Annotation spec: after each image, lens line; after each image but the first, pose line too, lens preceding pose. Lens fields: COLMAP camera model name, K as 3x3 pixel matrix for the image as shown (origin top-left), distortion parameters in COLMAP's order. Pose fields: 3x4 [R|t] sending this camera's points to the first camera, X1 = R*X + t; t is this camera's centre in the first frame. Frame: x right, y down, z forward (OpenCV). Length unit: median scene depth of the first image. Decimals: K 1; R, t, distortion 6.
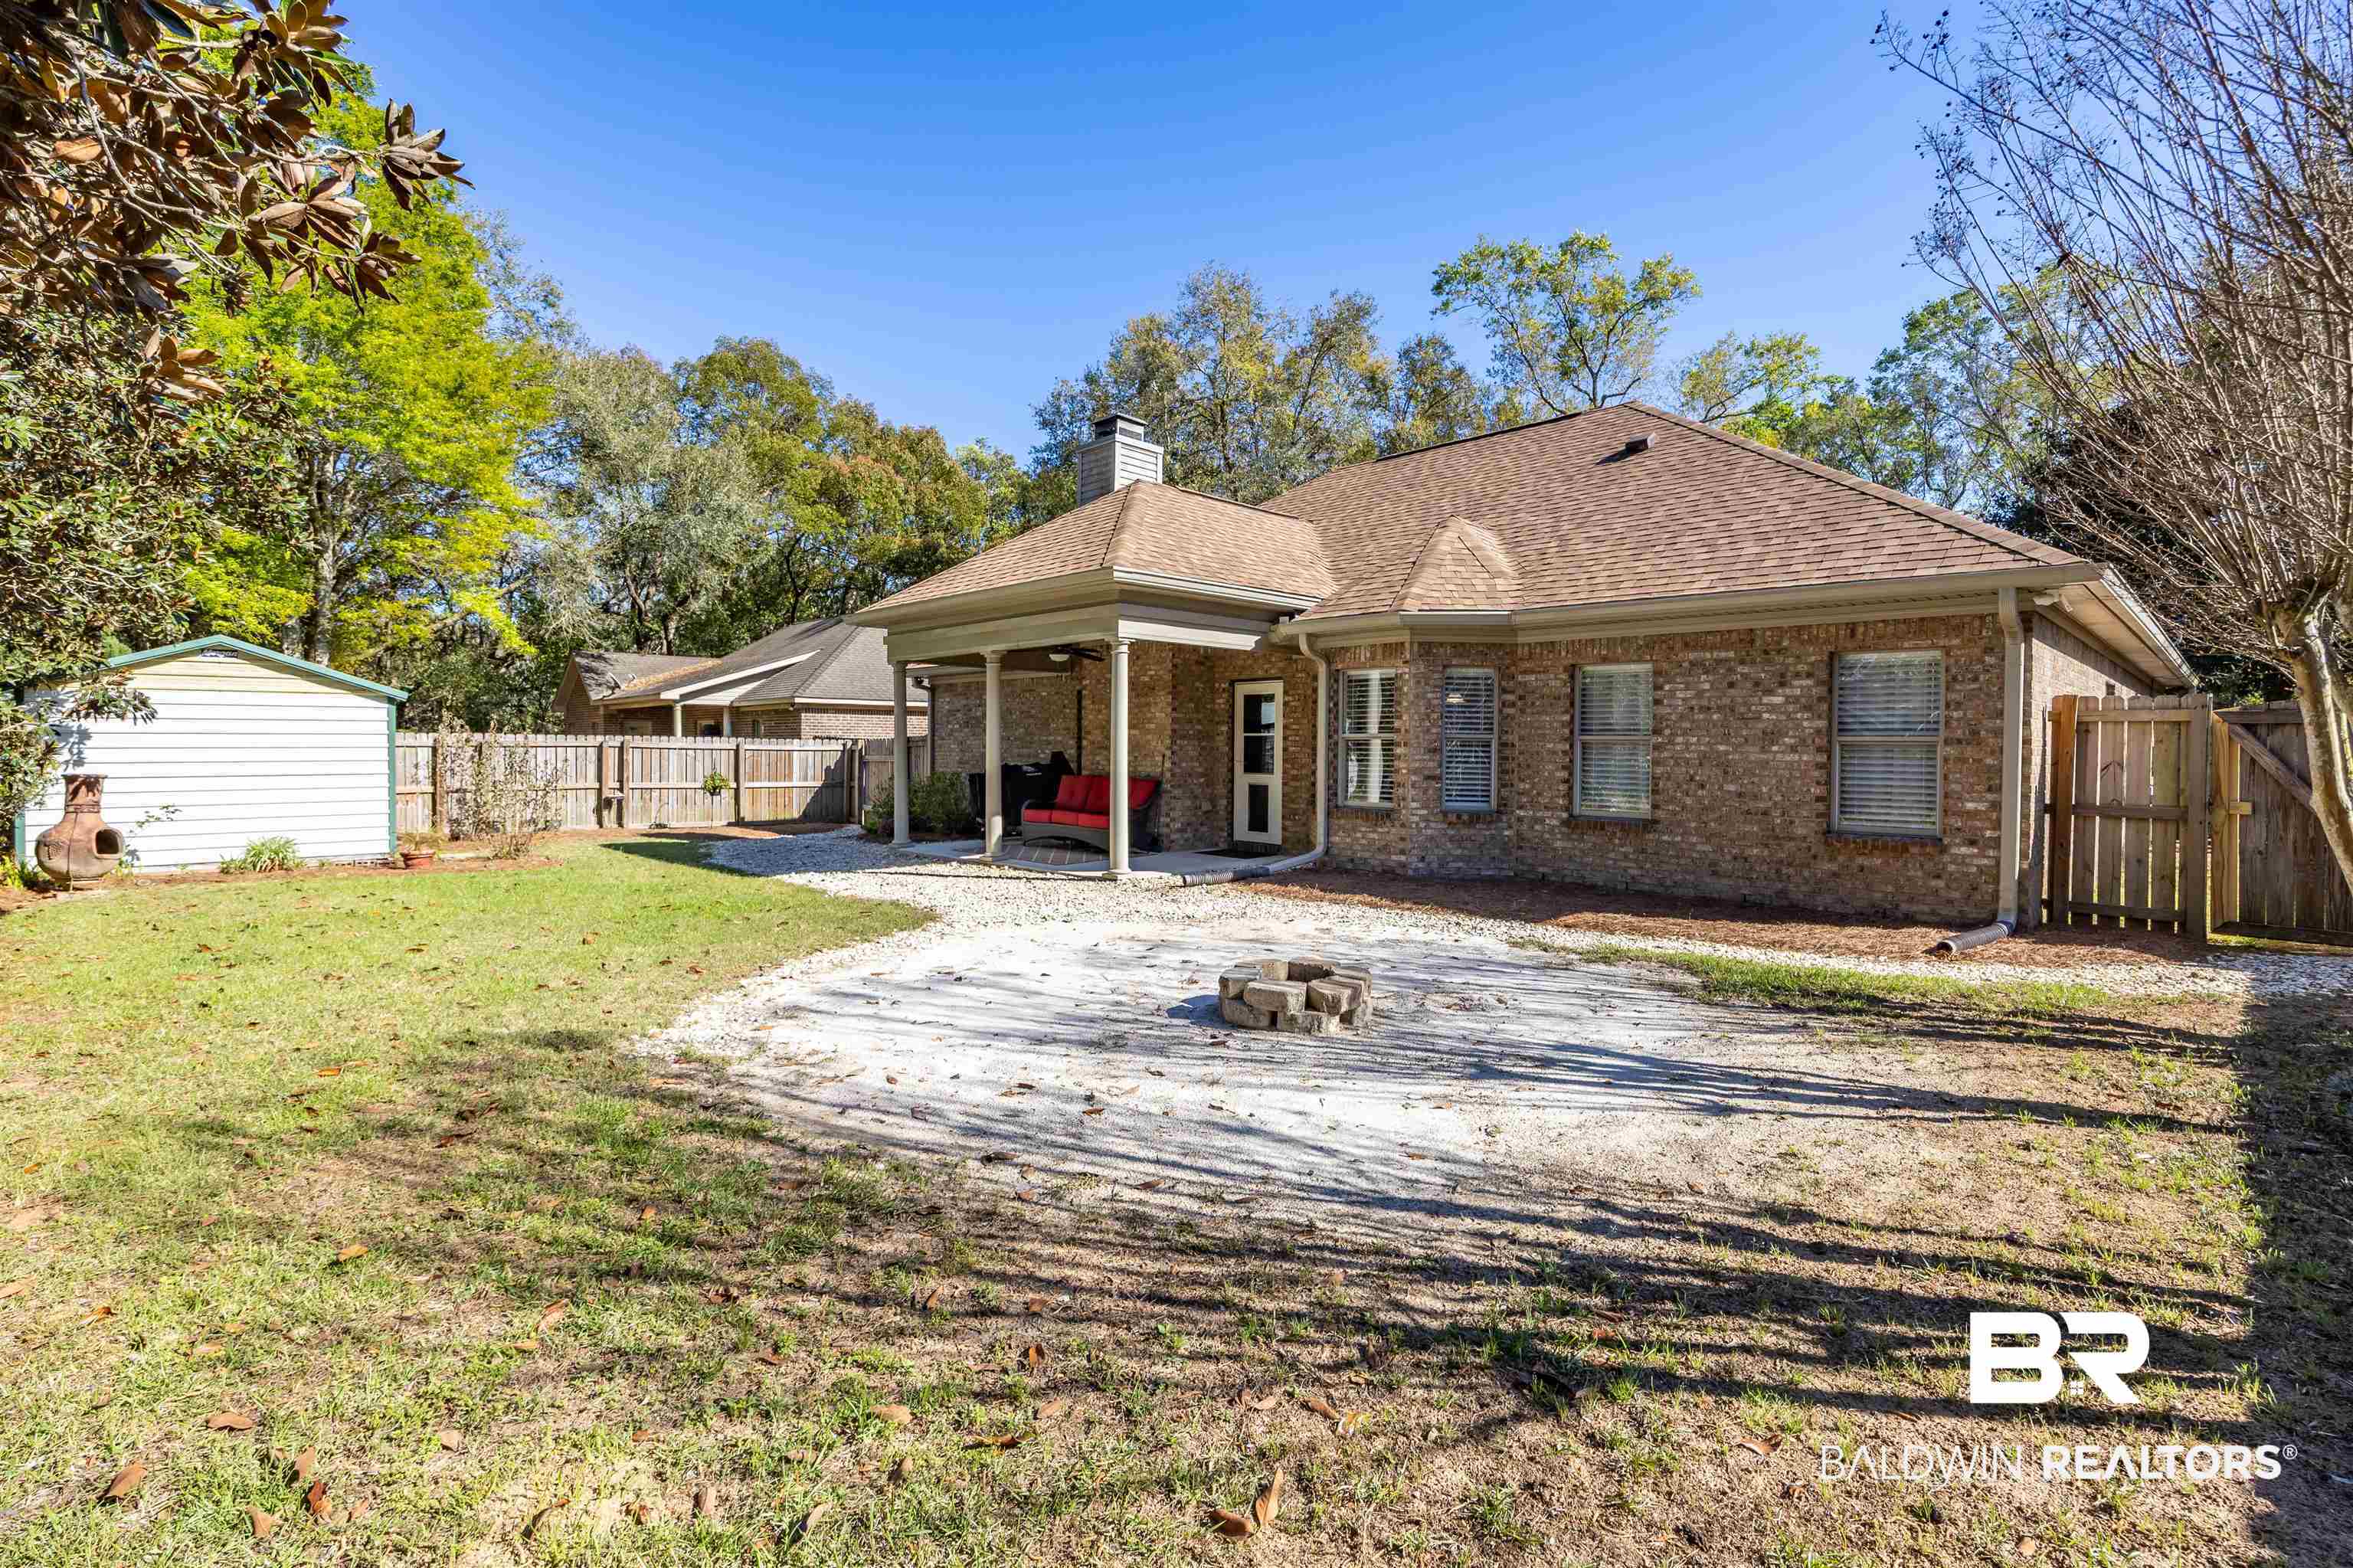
lens RADIAL K [[1044.4, 0, 1180.4], [0, 1044.4, 743.7], [0, 0, 1]] dist [-0.011987, 0.001558]
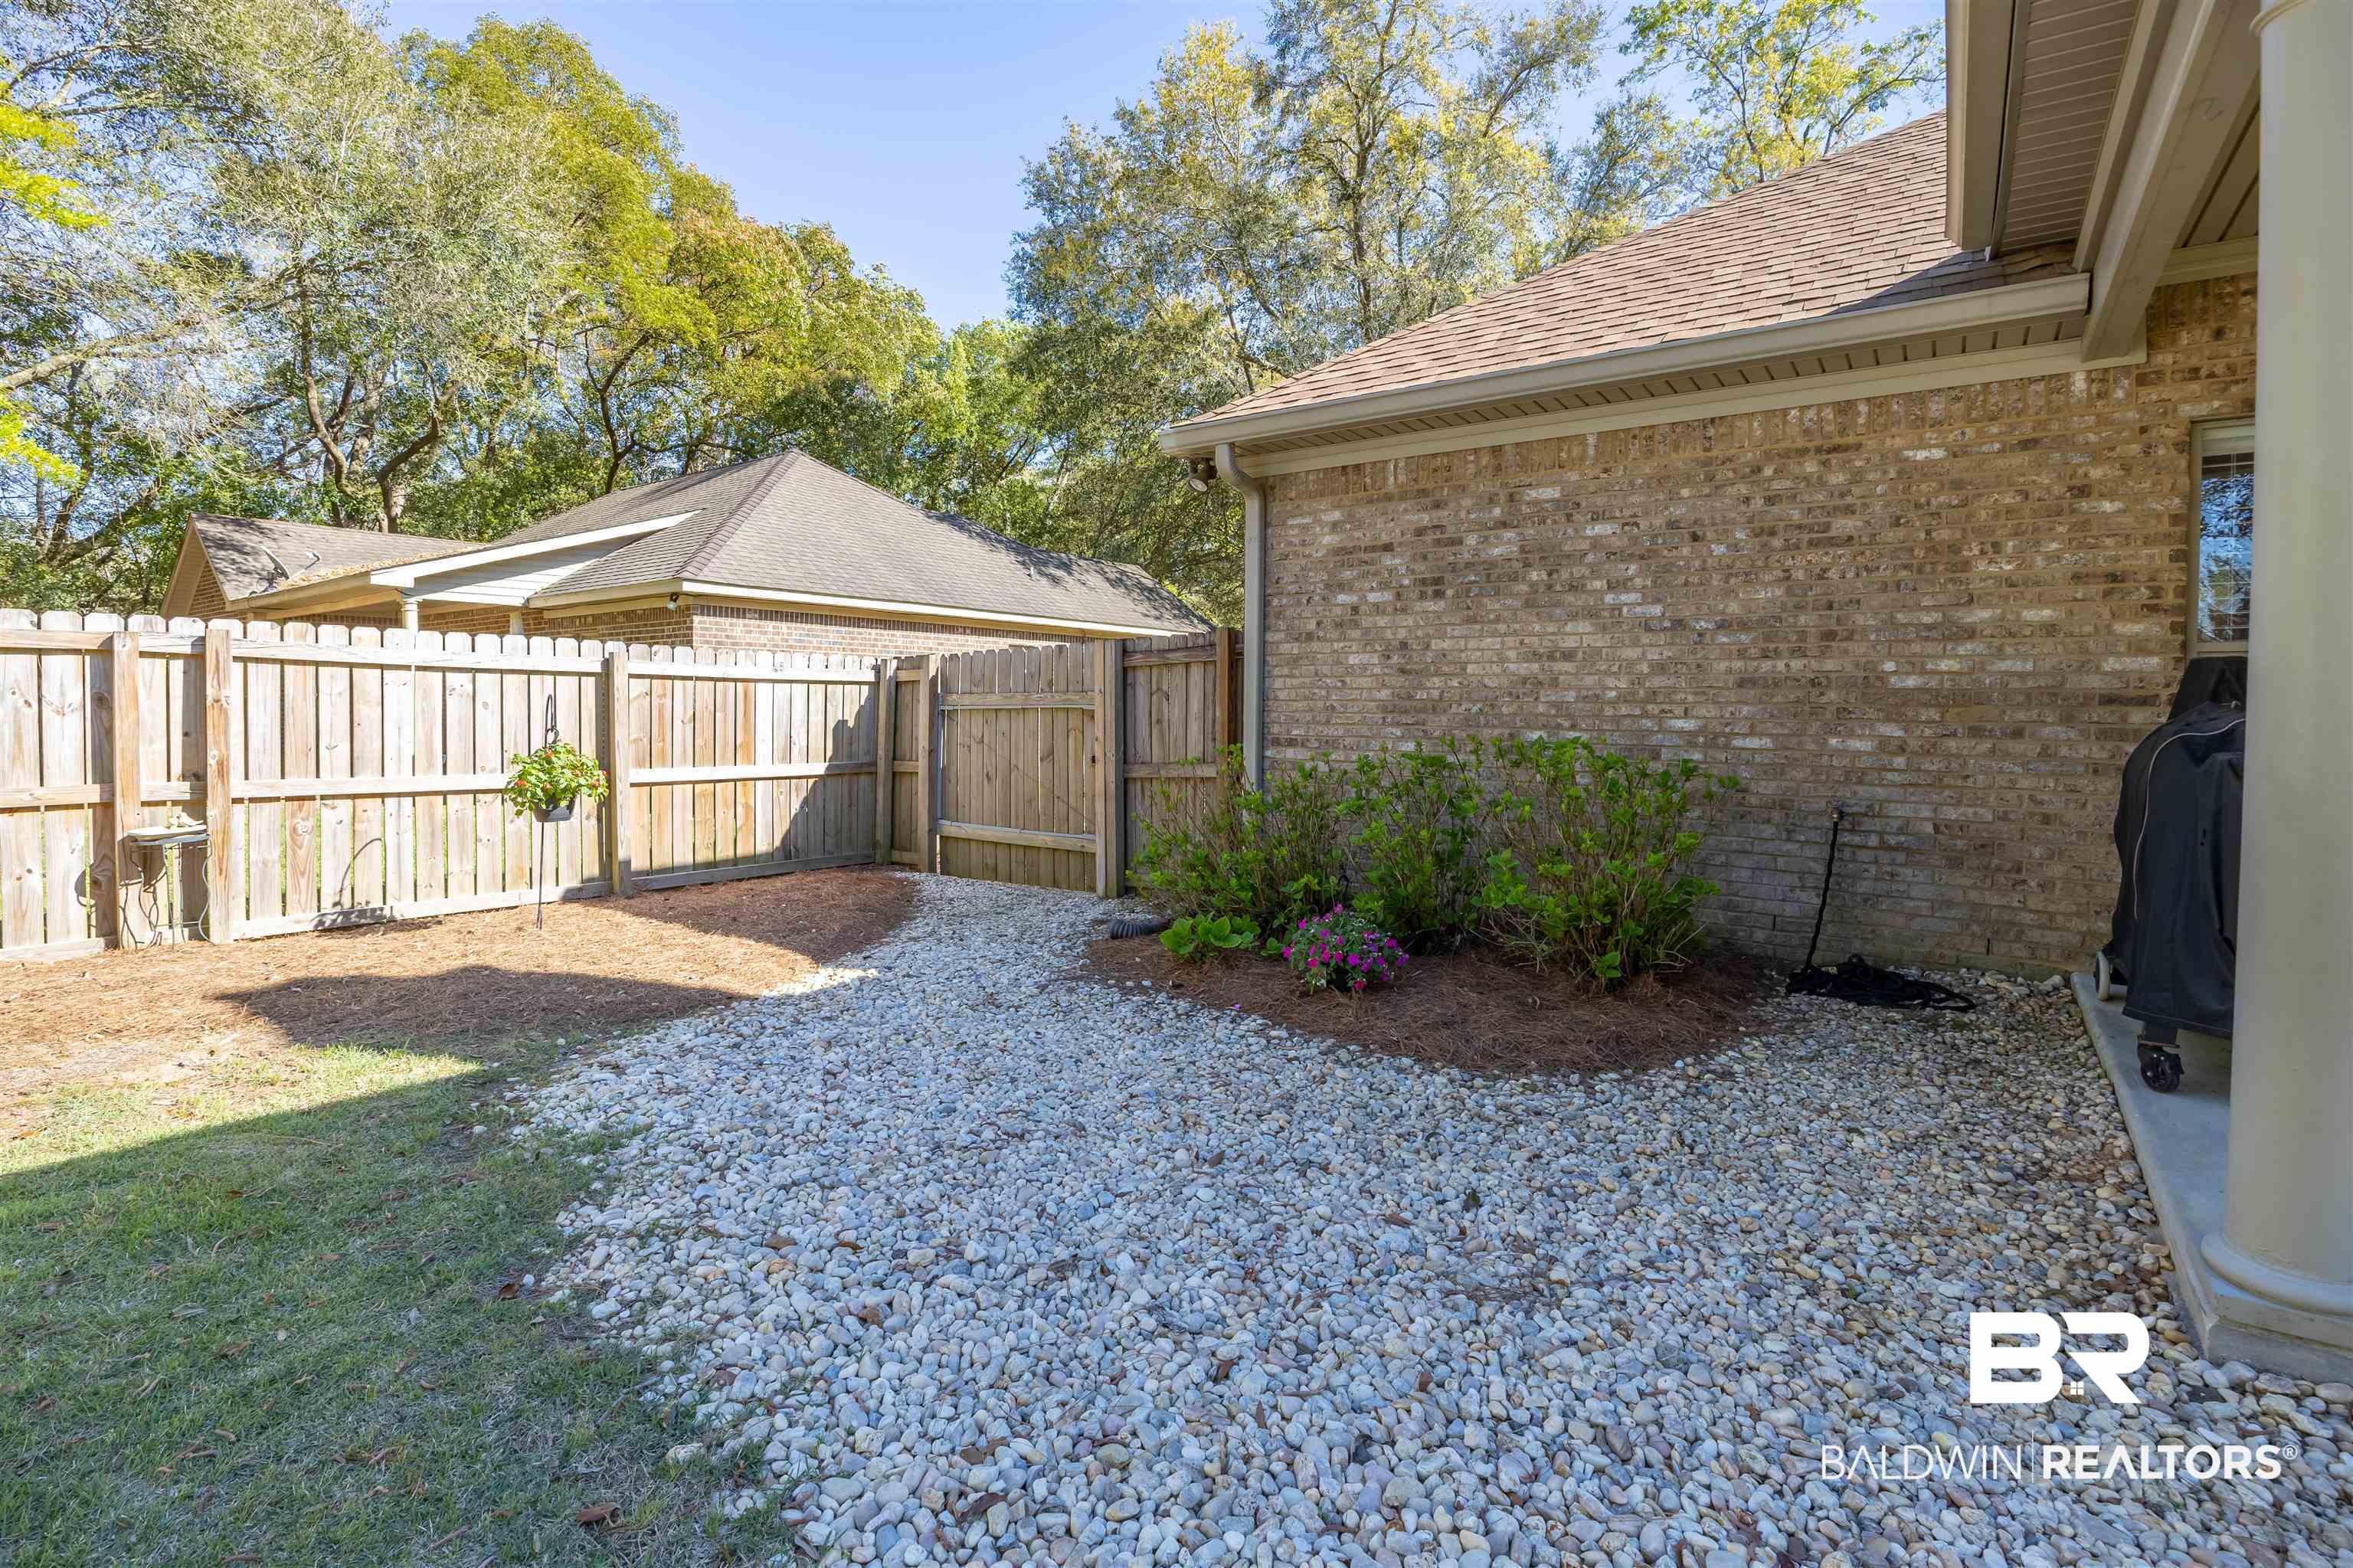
lens RADIAL K [[1072.0, 0, 1177.8], [0, 1072.0, 691.2], [0, 0, 1]] dist [-0.004638, -0.000348]
pose [[0.984501, 0.000172, 0.175380, -0.286265], [0.001297, 0.999965, -0.008264, 0.013464], [-0.175375, 0.008363, 0.984466, 0.586471]]
